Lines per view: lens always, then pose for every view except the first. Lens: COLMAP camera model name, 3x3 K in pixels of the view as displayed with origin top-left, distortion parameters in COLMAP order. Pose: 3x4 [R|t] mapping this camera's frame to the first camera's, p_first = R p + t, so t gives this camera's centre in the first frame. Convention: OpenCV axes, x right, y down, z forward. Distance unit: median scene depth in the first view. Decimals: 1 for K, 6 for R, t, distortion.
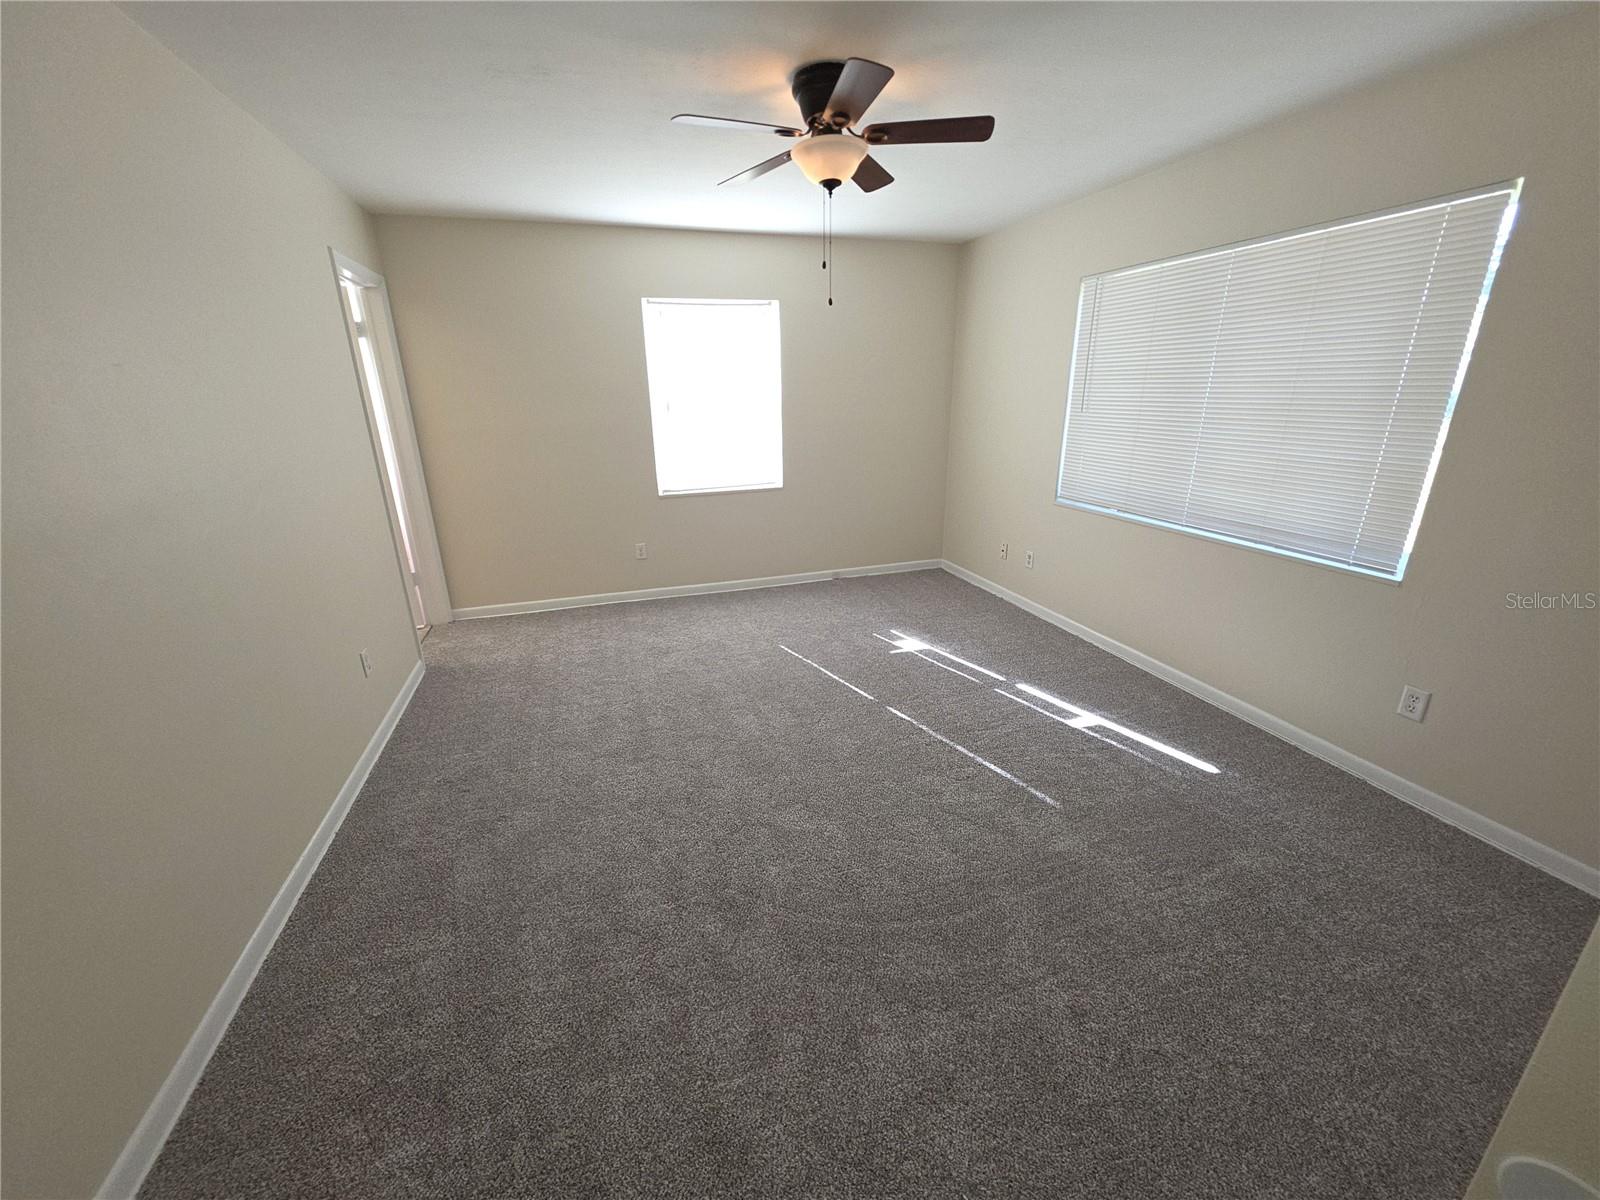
lens RADIAL K [[634.1, 0, 801.4], [0, 634.1, 601.3], [0, 0, 1]] dist [0.001715, 0.000218]
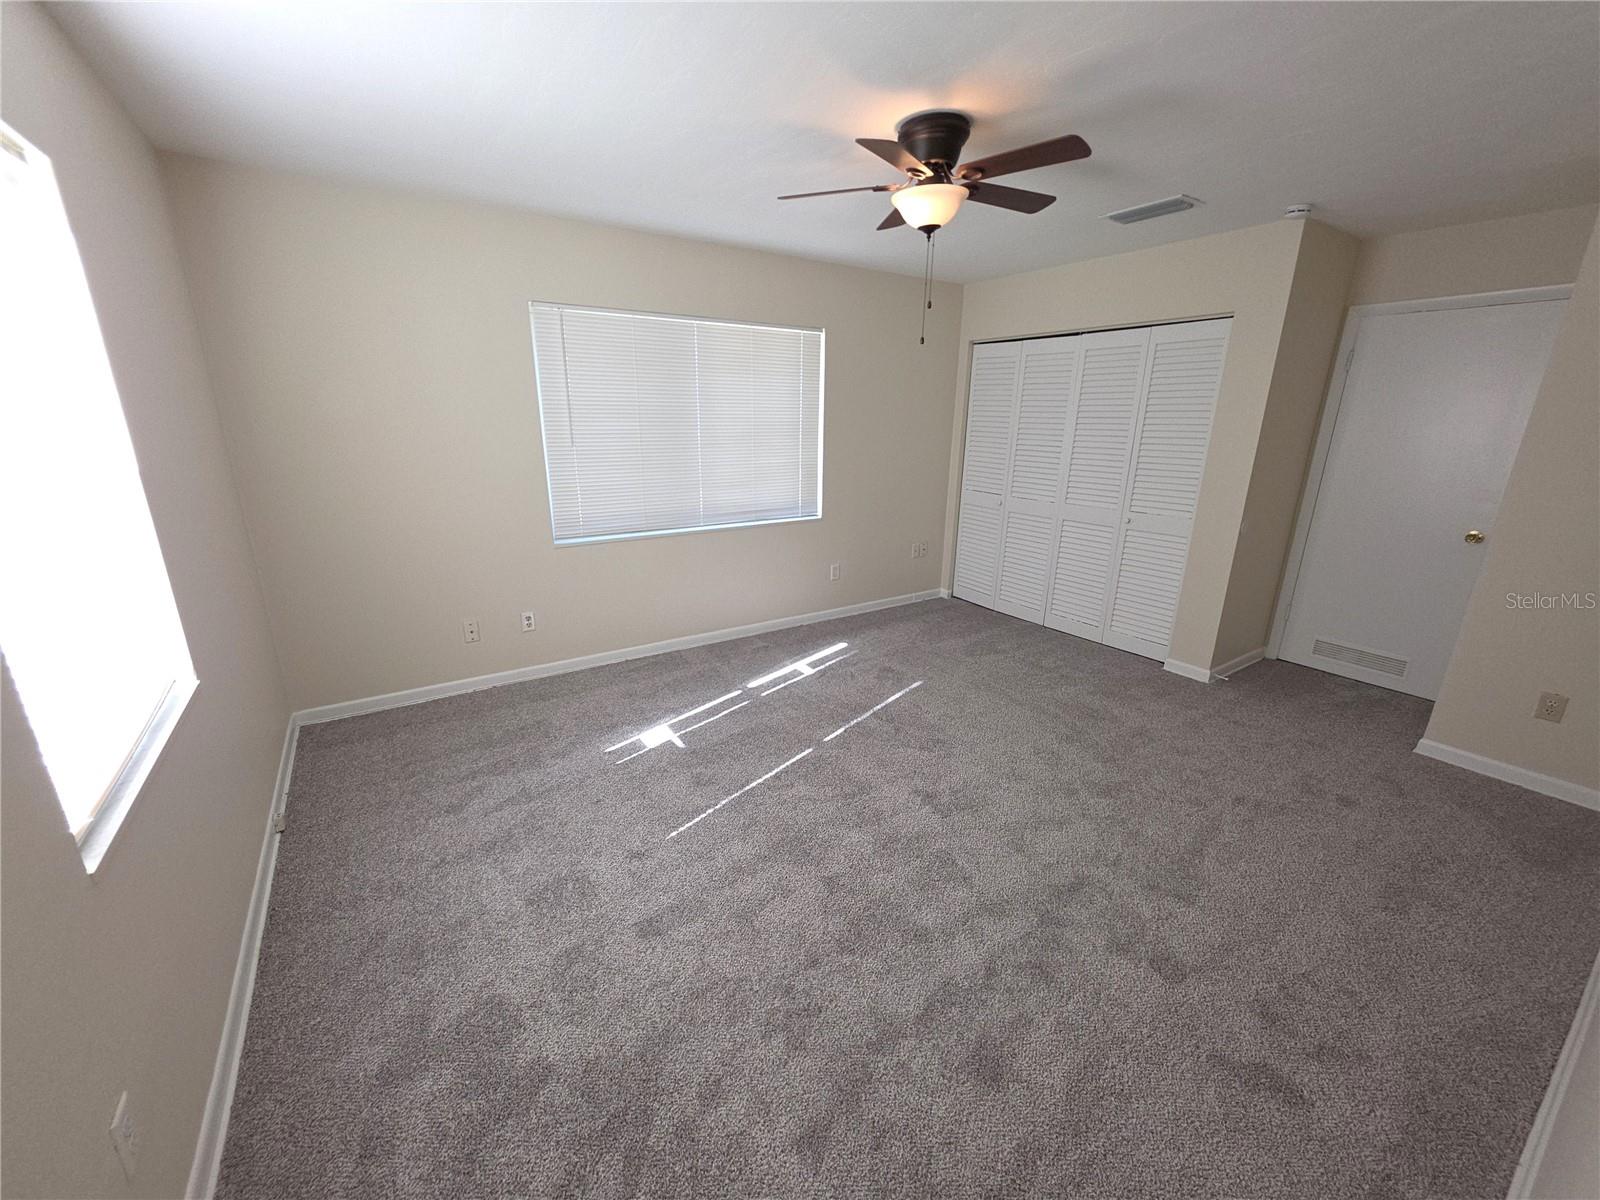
lens RADIAL K [[634.1, 0, 797.0], [0, 634.1, 597.6], [0, 0, 1]] dist [0.001715, 0.000218]
pose [[-0.265700, -0.259338, 0.928519, -0.707314], [0.303898, 0.891502, 0.335961, -0.373384], [-0.914904, 0.371440, -0.158060, 1.107022]]
